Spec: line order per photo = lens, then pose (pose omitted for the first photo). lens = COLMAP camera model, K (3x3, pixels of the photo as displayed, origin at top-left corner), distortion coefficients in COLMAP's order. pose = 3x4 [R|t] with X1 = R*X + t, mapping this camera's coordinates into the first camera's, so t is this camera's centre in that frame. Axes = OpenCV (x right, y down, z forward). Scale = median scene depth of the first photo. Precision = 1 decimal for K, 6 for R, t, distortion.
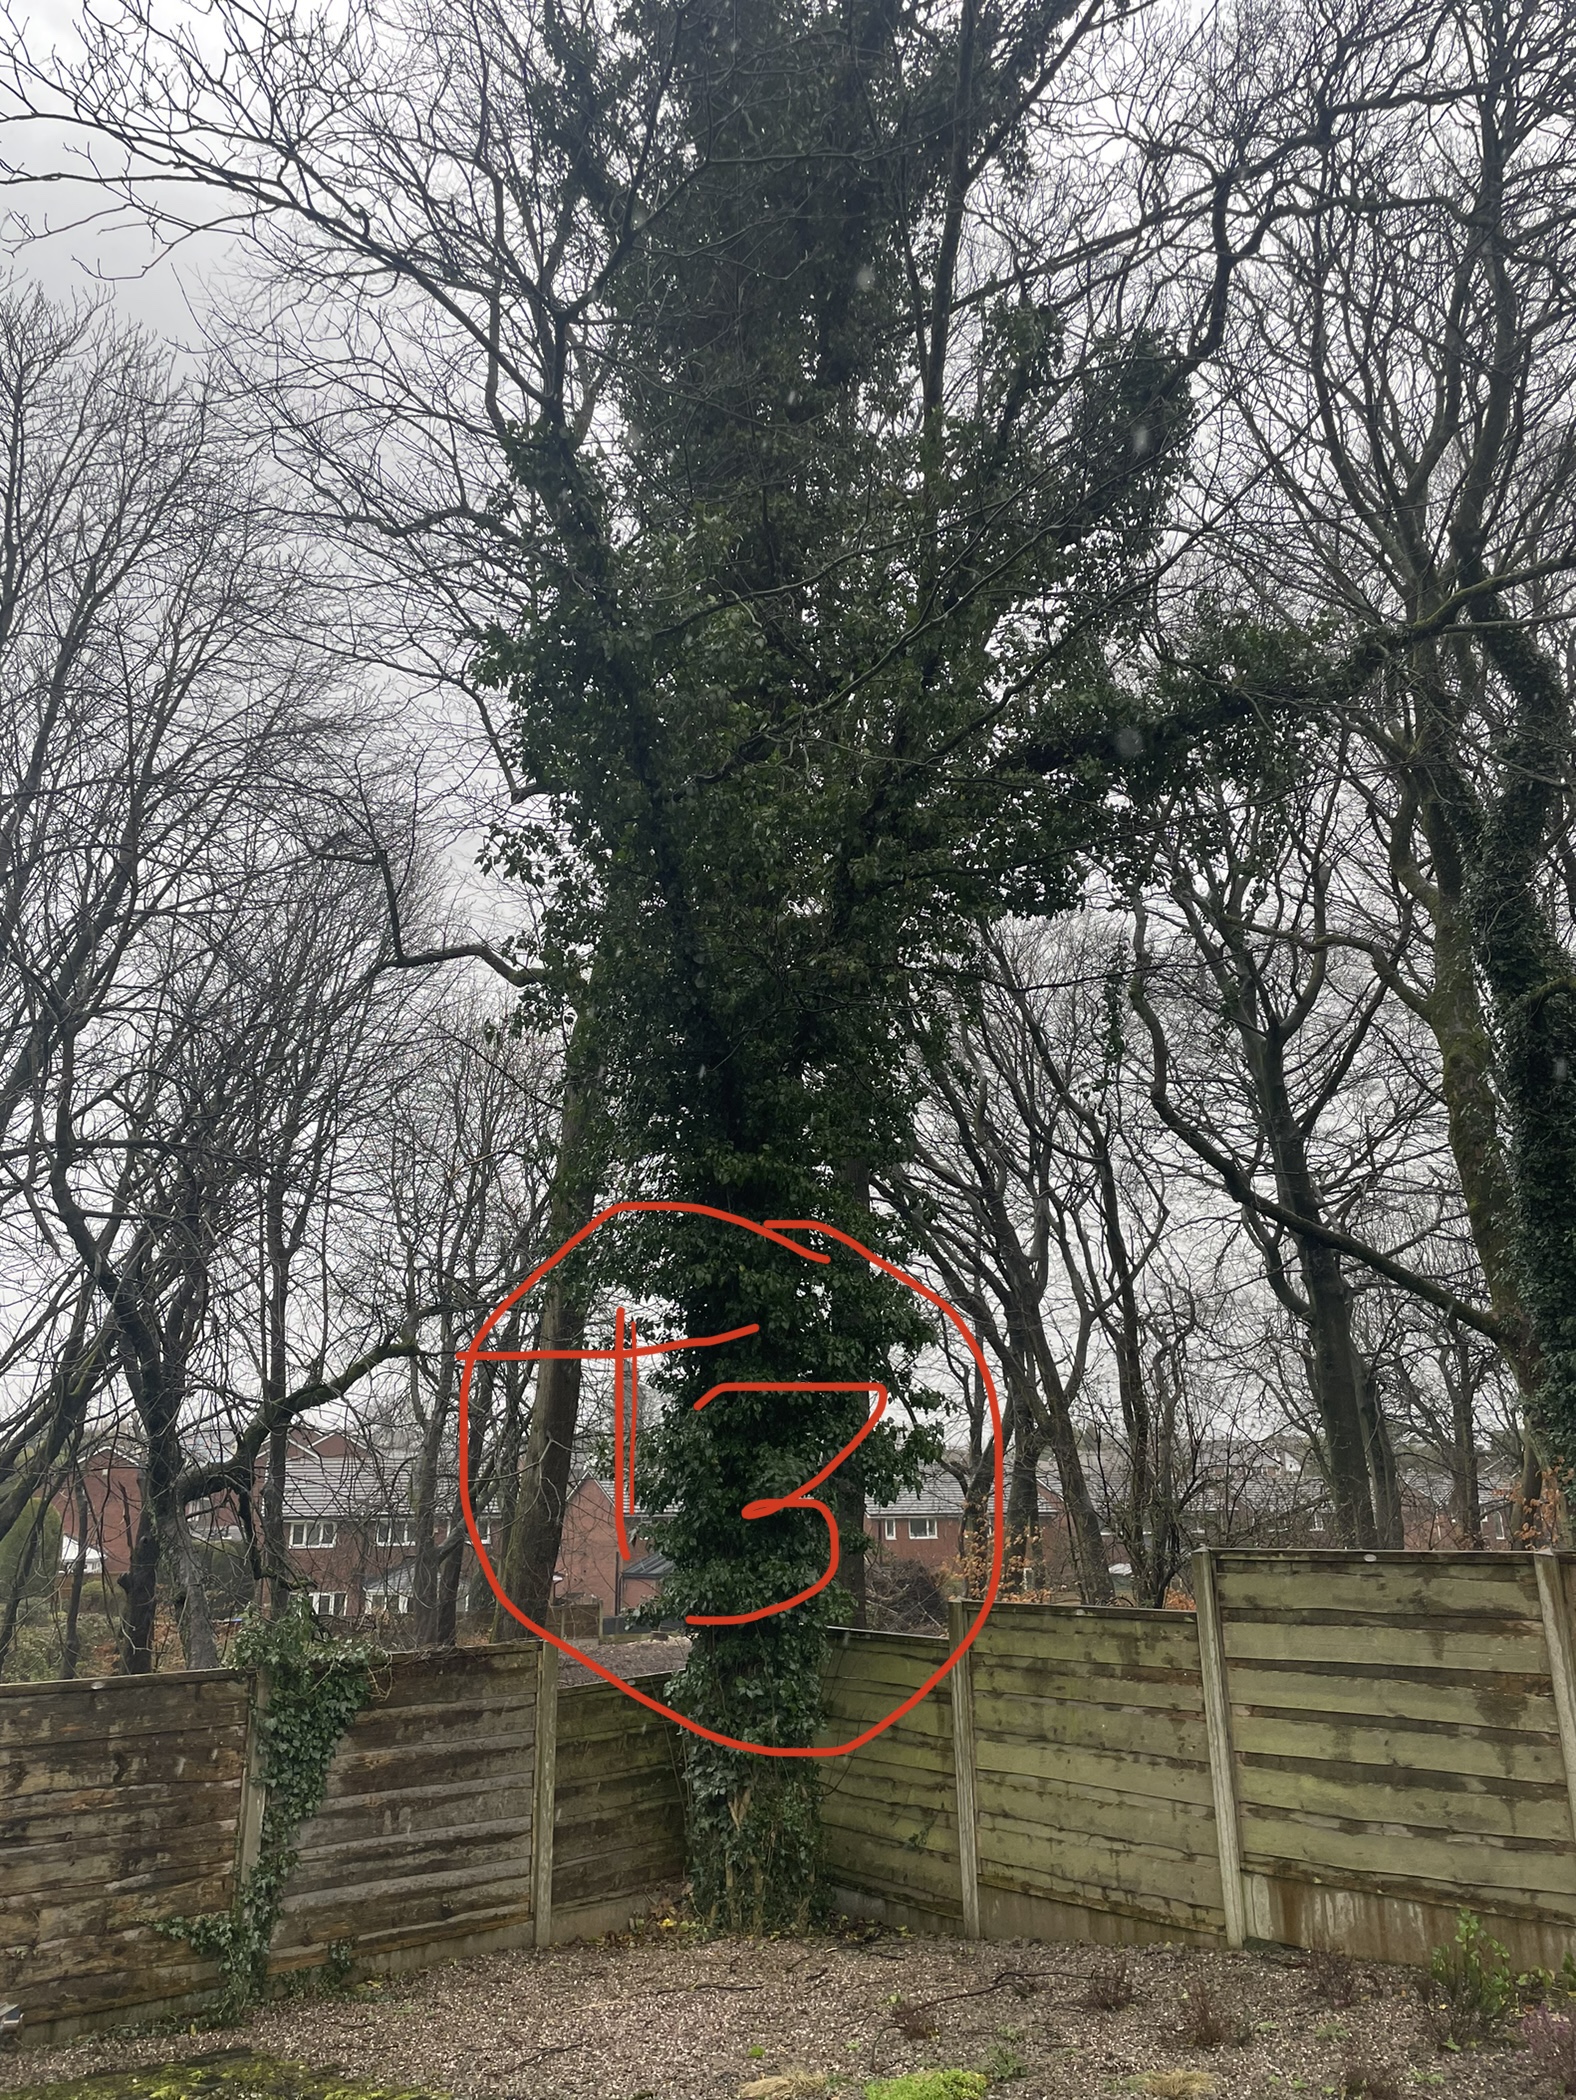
lens RADIAL K [[1600.6, 0, 788.0], [0, 1600.6, 1050.0], [0, 0, 1]] dist [0.085456, -0.095451]
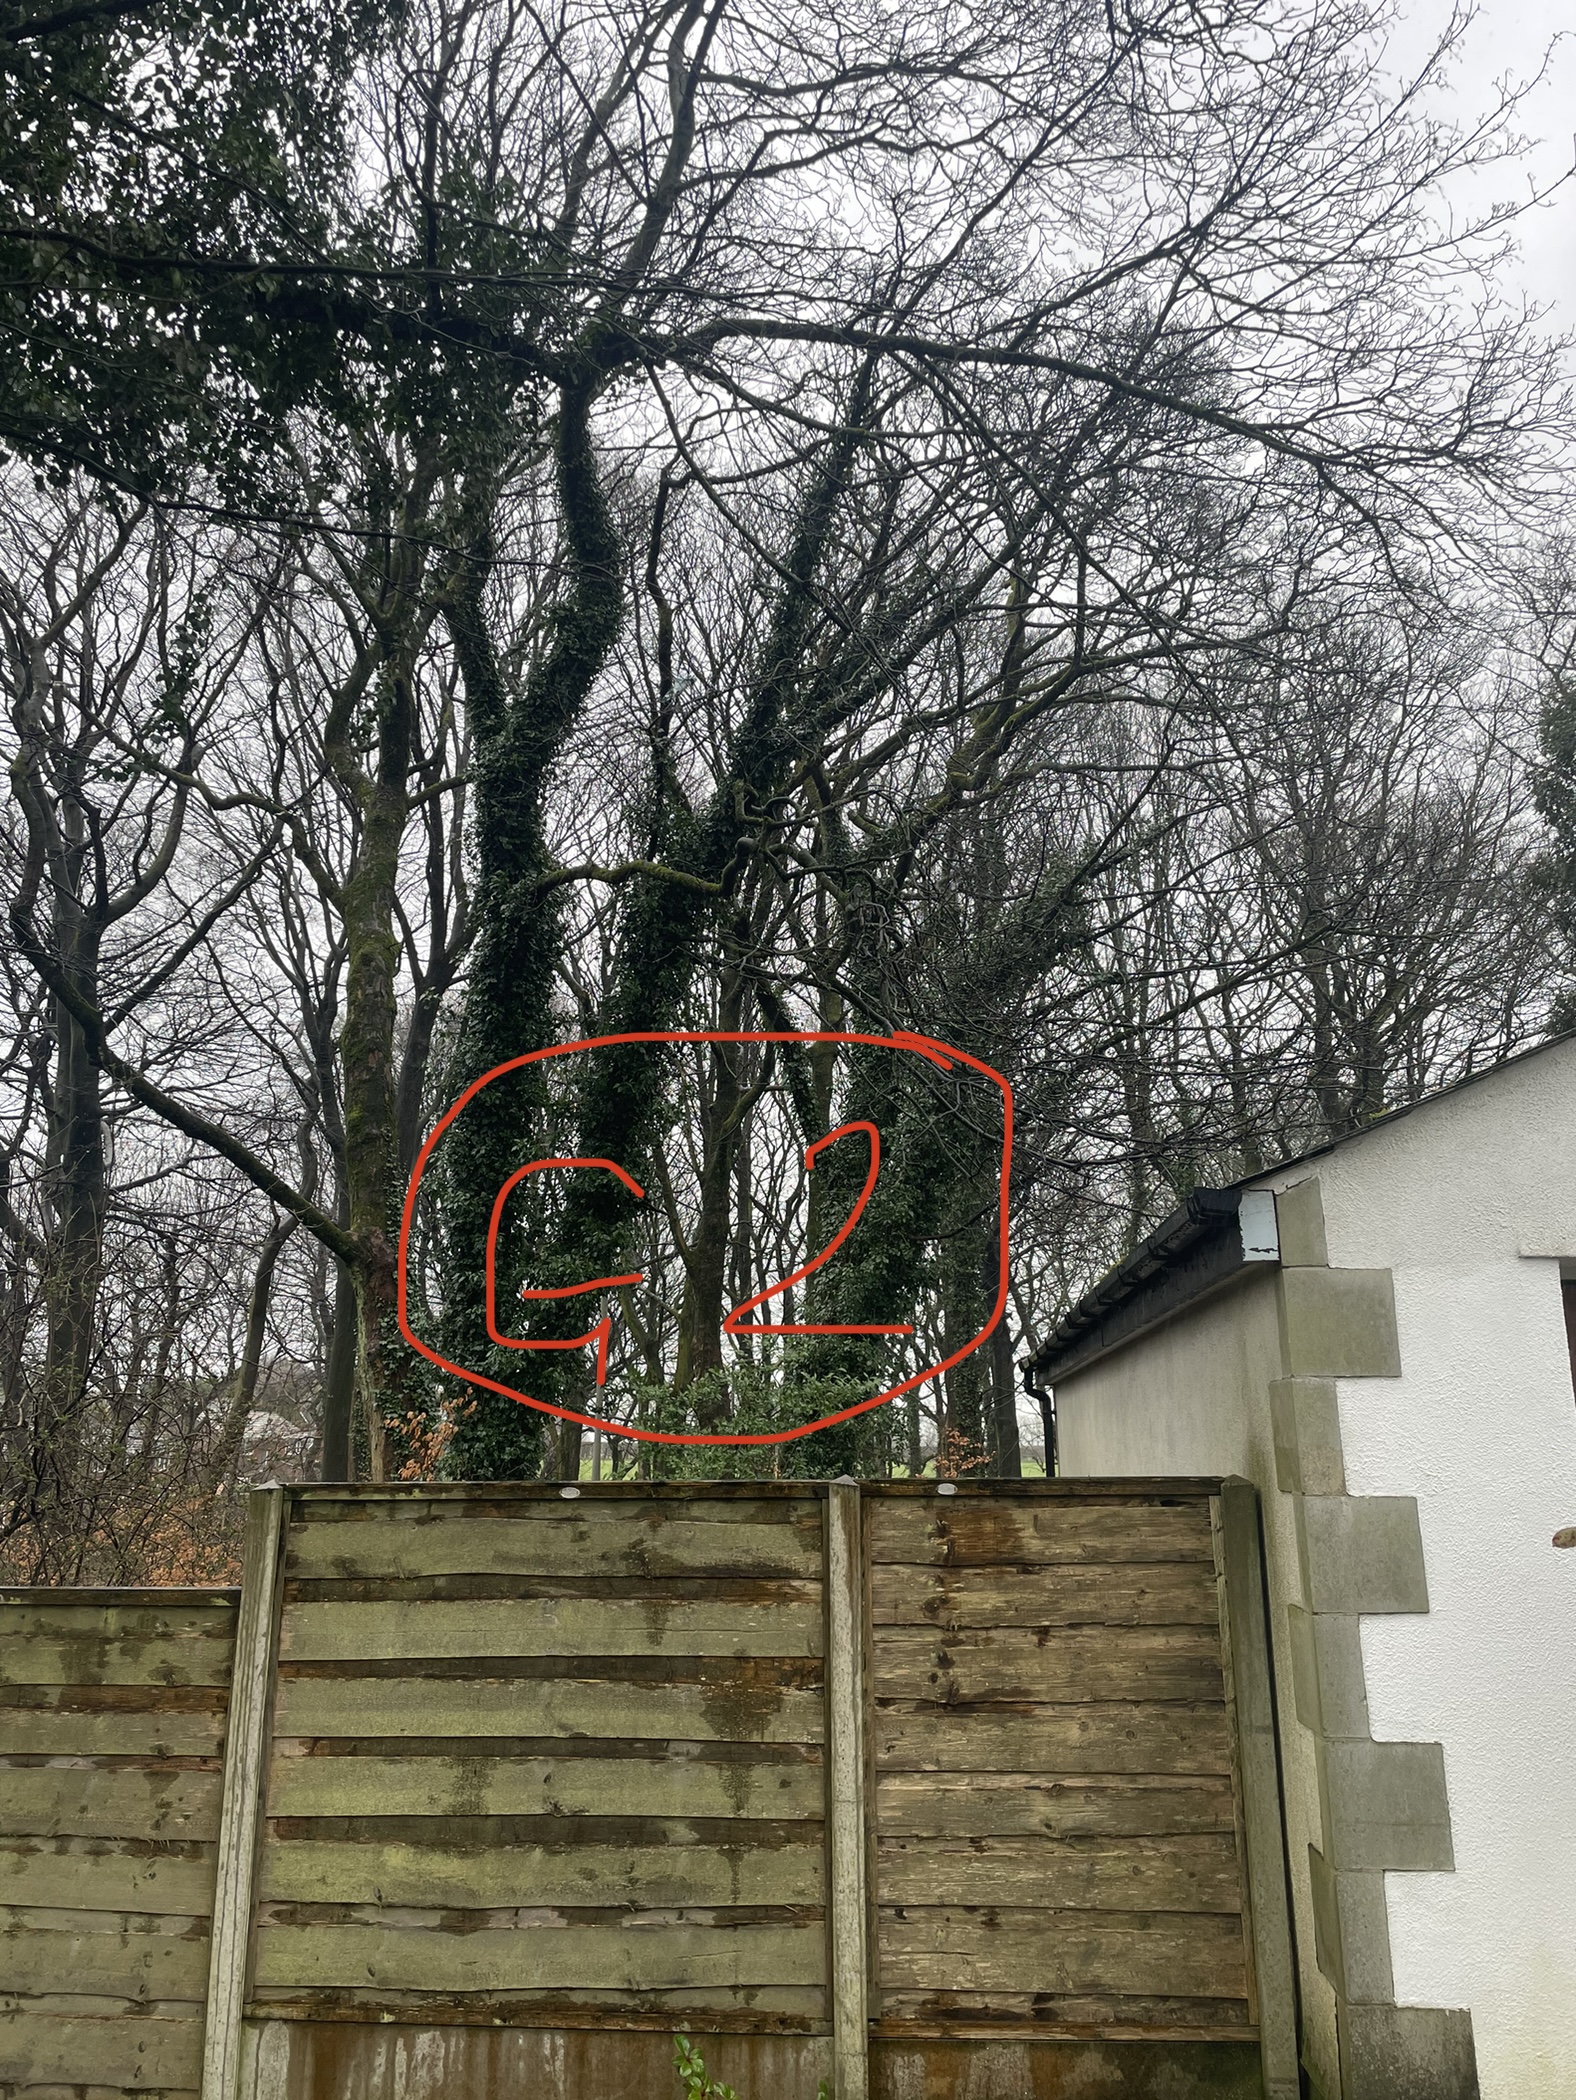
lens RADIAL K [[1600.6, 0, 788.0], [0, 1600.6, 1050.0], [0, 0, 1]] dist [0.085456, -0.095451]
pose [[0.714549, 0.185470, 0.674553, -0.047899], [-0.205190, 0.977373, -0.051374, 0.155967], [-0.668818, -0.101702, 0.736437, 0.487829]]
